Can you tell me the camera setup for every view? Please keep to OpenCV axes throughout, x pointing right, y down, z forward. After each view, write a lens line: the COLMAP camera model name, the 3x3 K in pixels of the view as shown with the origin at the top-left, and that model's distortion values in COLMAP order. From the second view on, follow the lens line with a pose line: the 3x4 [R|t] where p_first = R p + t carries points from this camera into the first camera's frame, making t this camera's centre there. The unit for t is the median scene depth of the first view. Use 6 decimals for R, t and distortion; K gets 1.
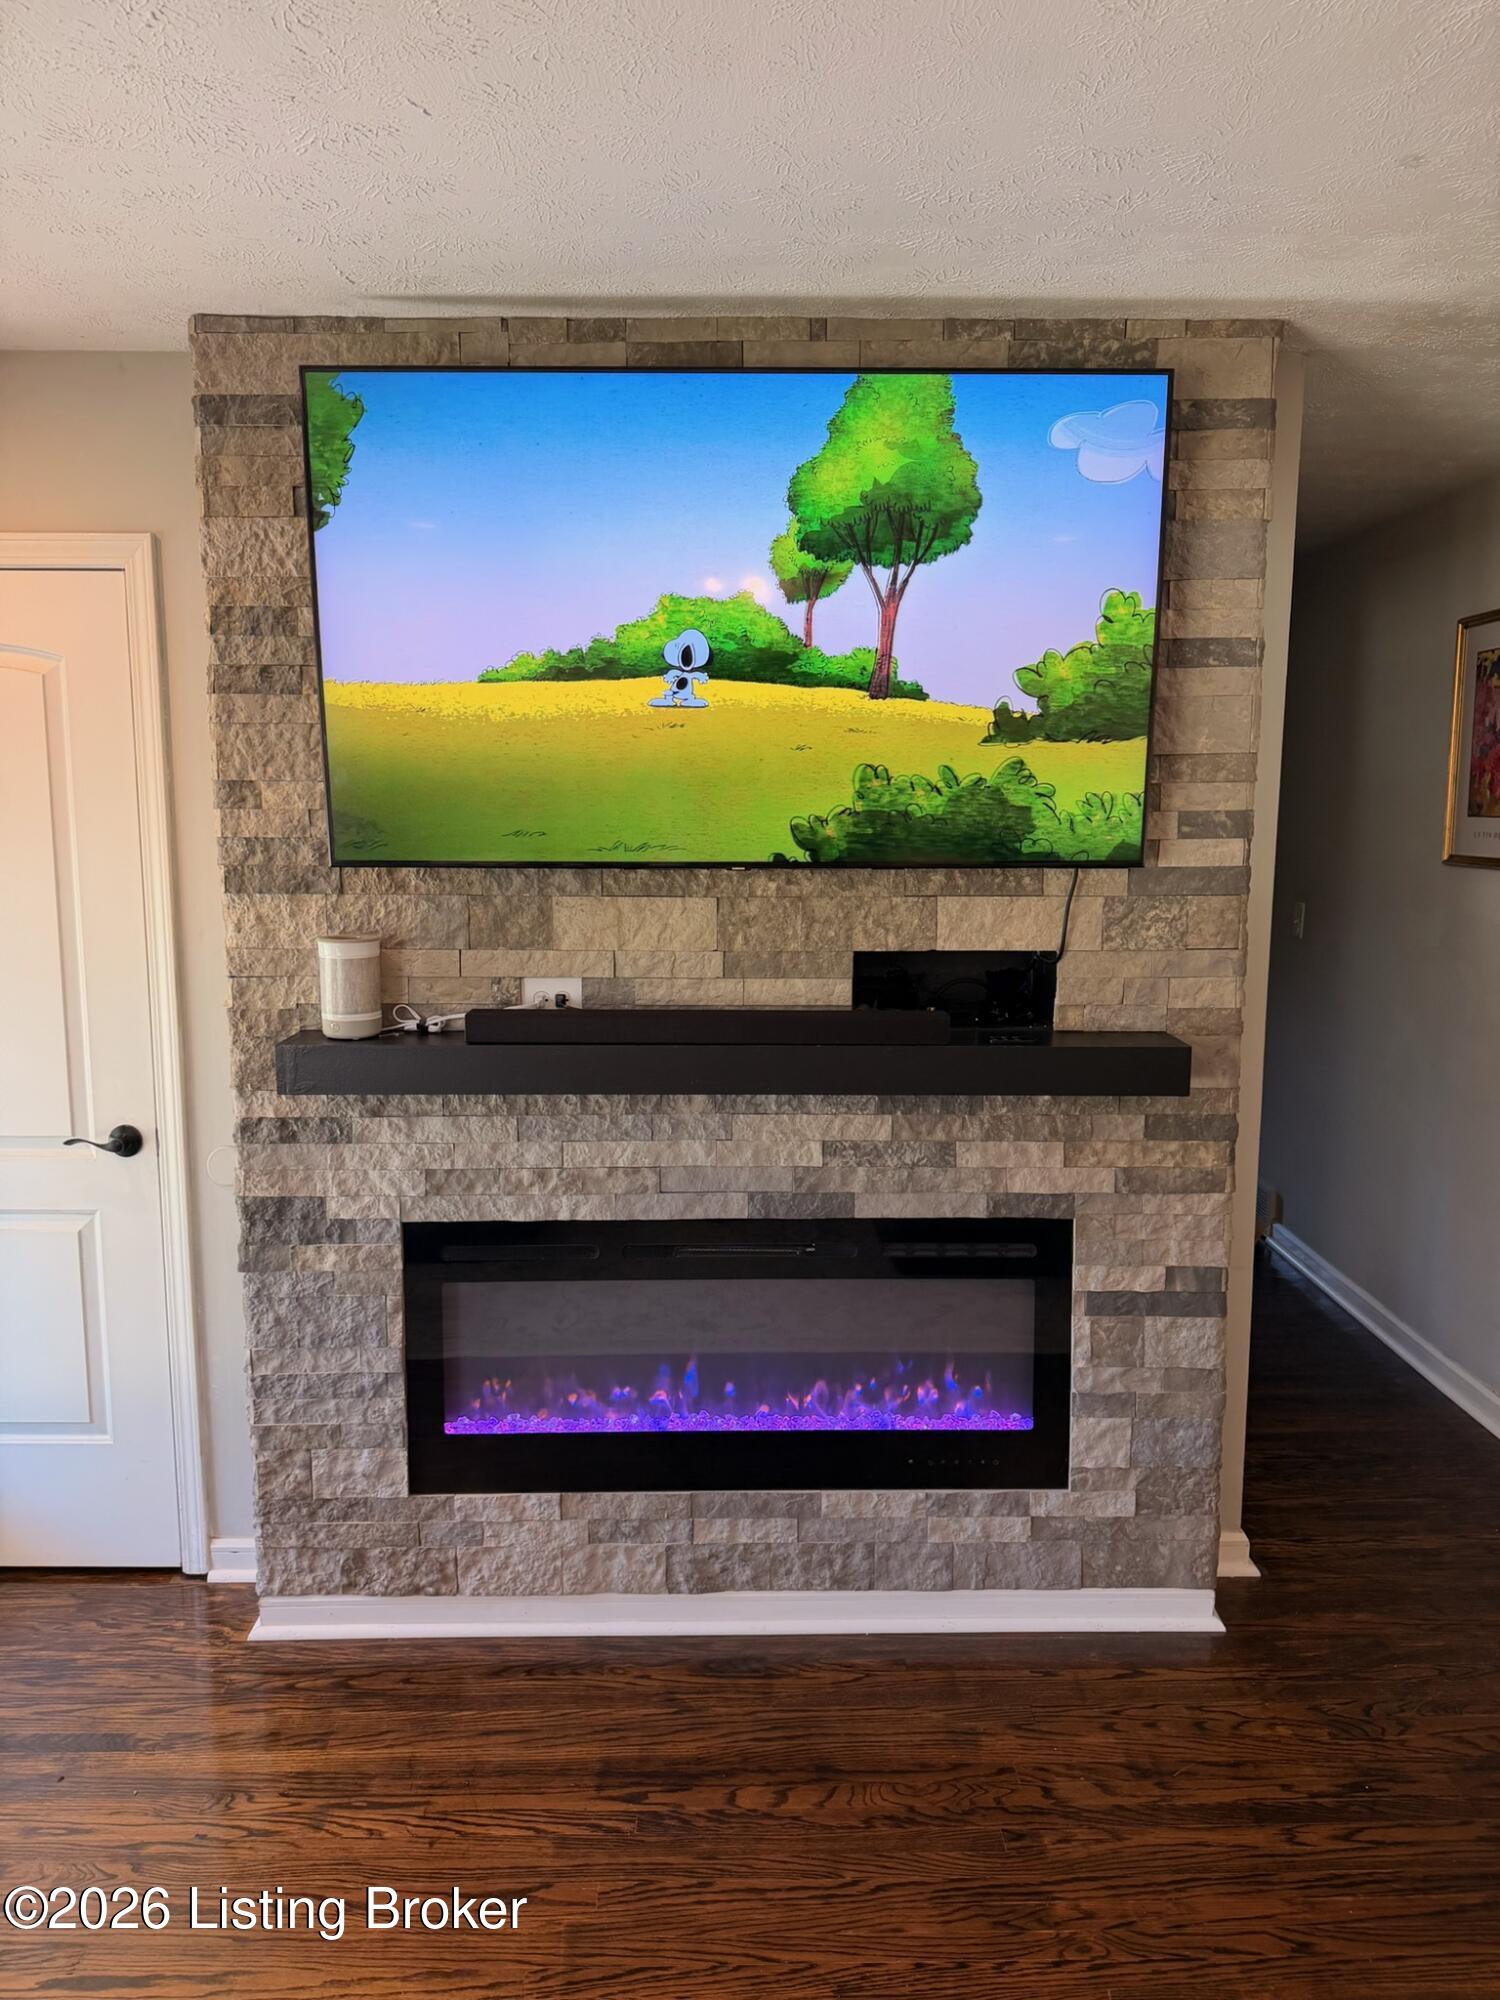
lens RADIAL K [[1377.5, 0, 739.8], [0, 1377.5, 988.2], [0, 0, 1]] dist [0.133464, -0.217445]
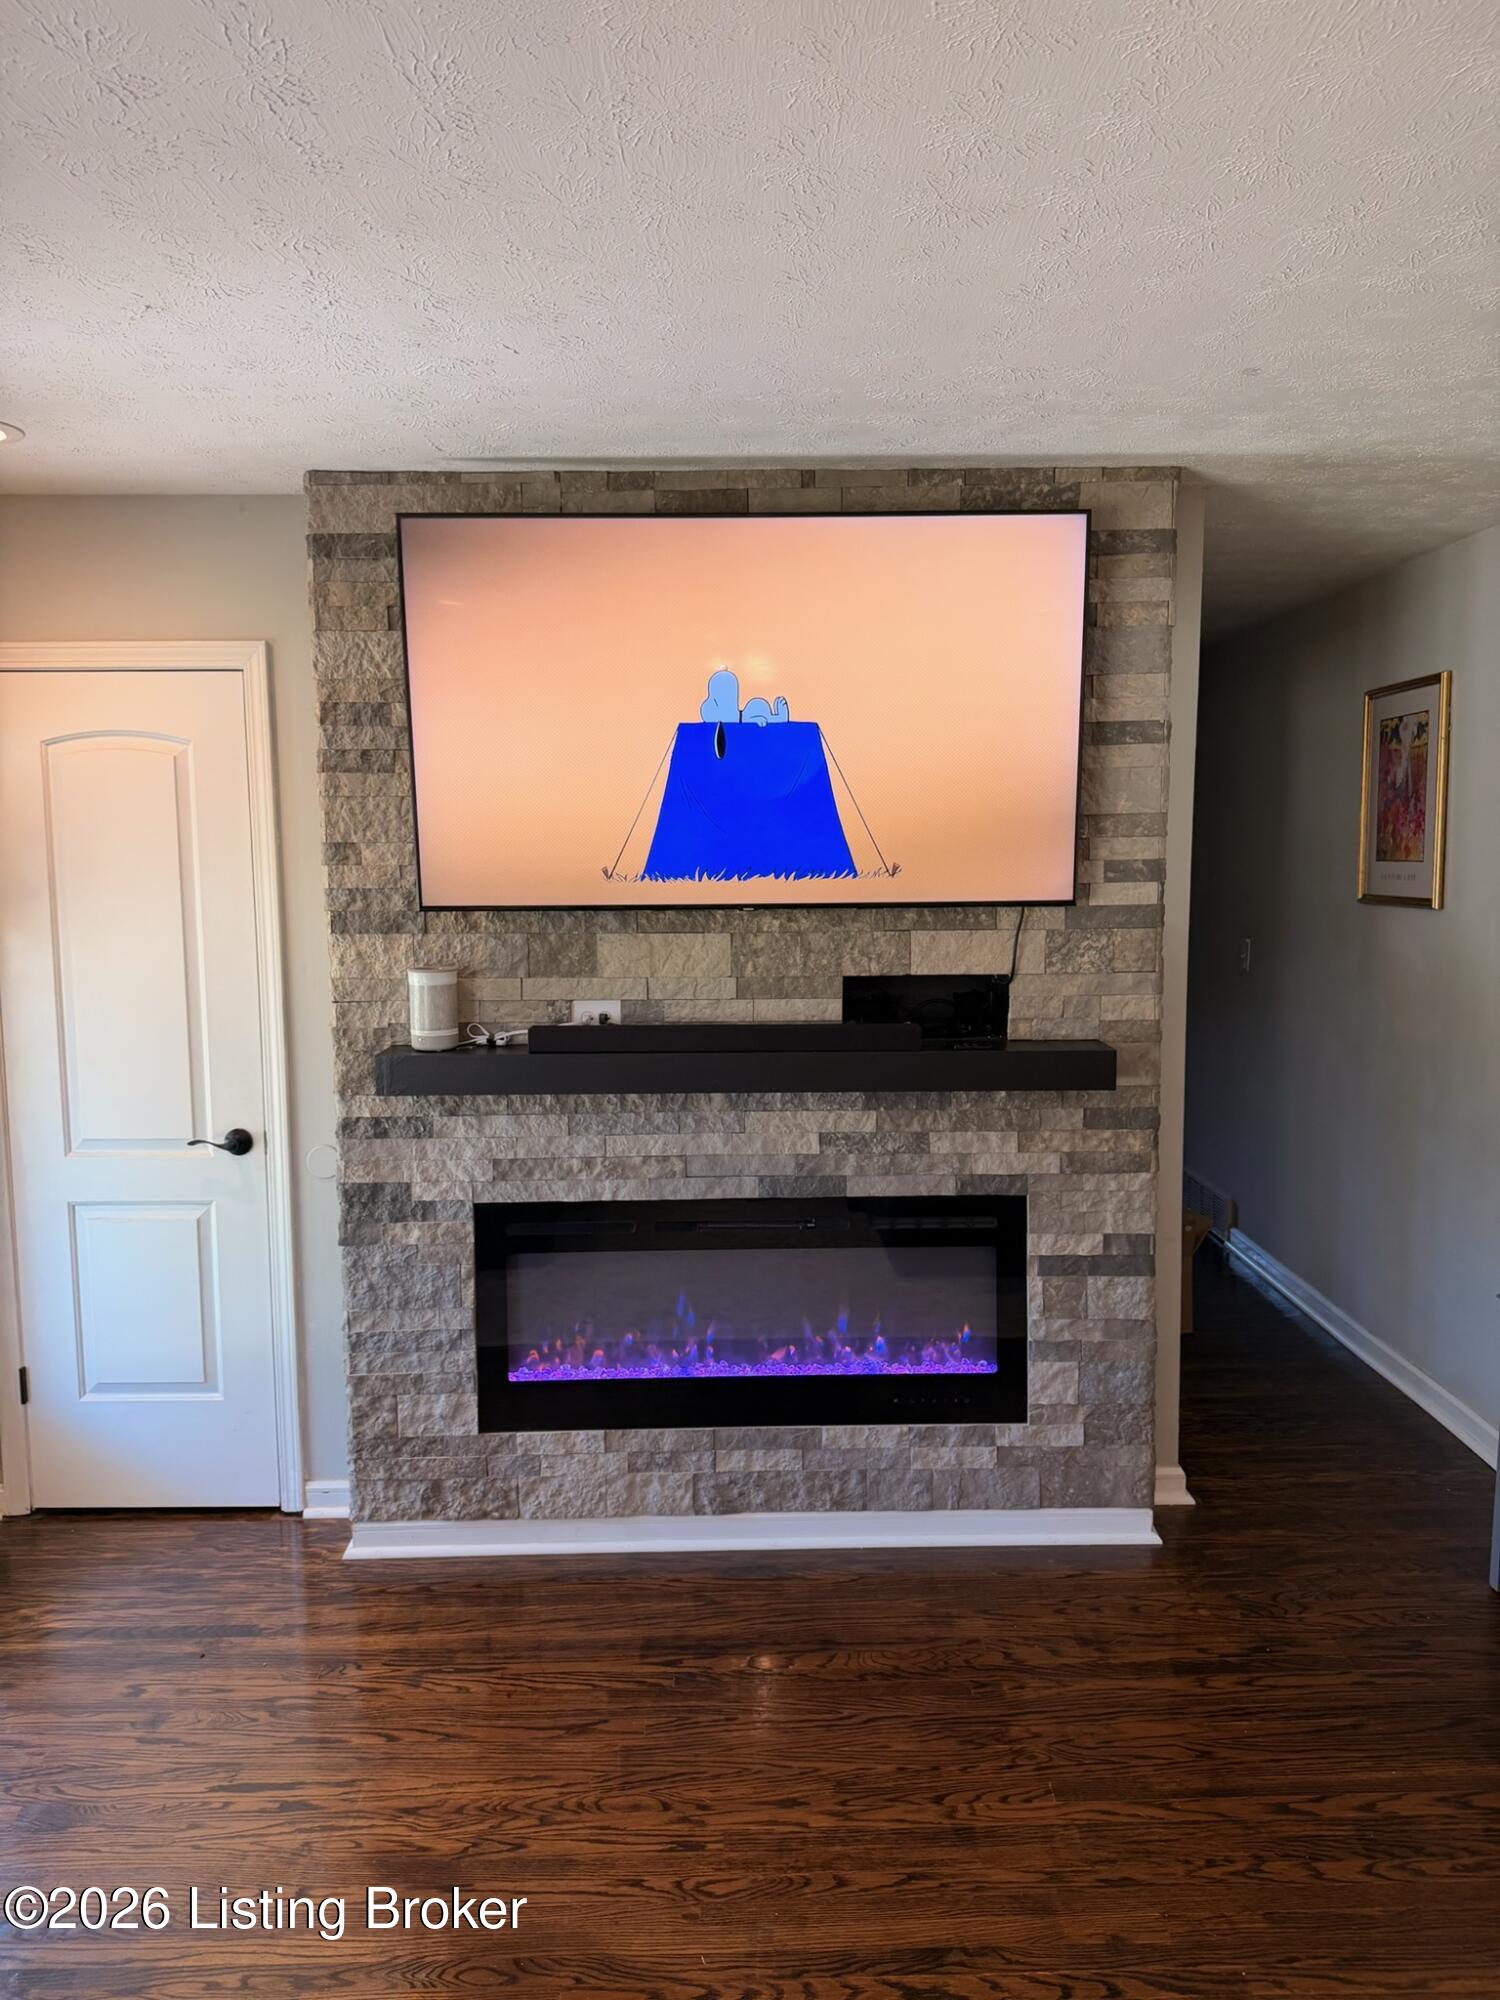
lens RADIAL K [[1411.5, 0, 750.0], [0, 1411.5, 1000.0], [0, 0, 1]] dist [0.157335, -0.282163]
pose [[0.999937, -0.009666, 0.005739, -0.007229], [0.009823, 0.999558, -0.028043, 0.028361], [-0.005465, 0.028098, 0.999590, -0.248642]]
